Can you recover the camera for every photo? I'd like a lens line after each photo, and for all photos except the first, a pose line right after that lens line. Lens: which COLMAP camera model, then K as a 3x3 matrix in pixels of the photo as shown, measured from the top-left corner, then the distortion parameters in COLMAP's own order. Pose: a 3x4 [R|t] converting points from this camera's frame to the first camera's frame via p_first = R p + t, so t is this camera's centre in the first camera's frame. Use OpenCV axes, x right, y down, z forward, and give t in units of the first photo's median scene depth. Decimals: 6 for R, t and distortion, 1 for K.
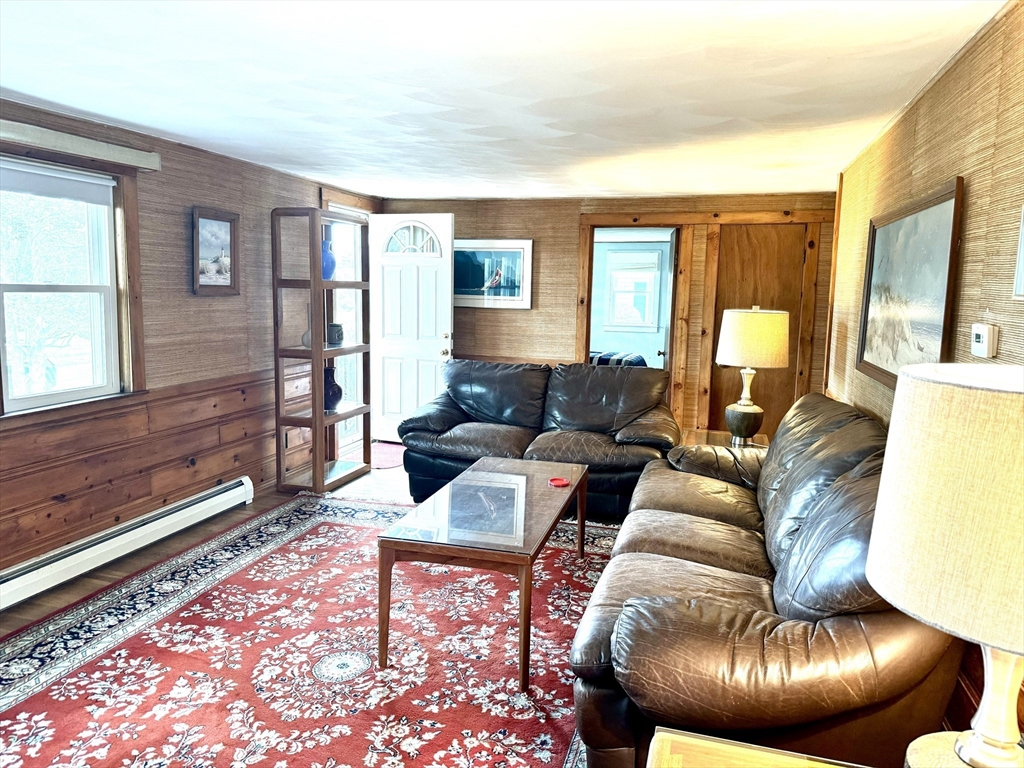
lens RADIAL K [[725.4, 0, 511.3], [0, 725.4, 382.0], [0, 0, 1]] dist [0.052074, -0.059664]
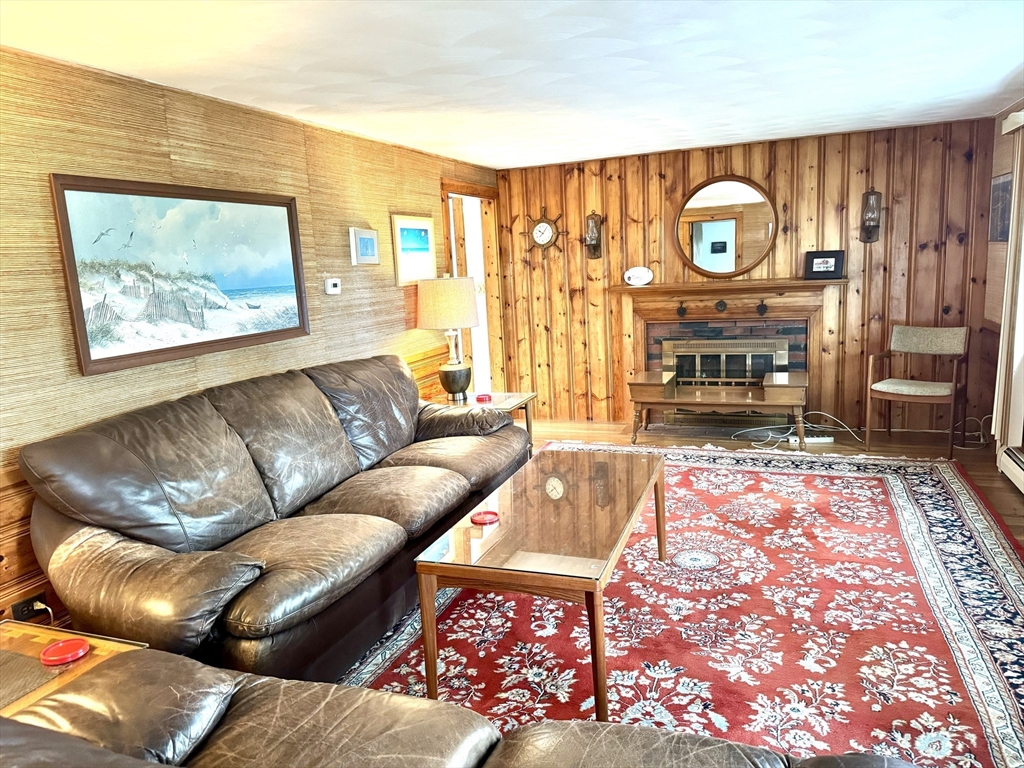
lens RADIAL K [[725.4, 0, 512.0], [0, 725.4, 384.4], [0, 0, 1]] dist [0.052074, -0.059664]
pose [[-0.996248, 0.017242, 0.084805, -0.028389], [0.042058, 0.952905, 0.300339, -0.227130], [-0.075633, 0.302779, -0.950055, 1.763173]]
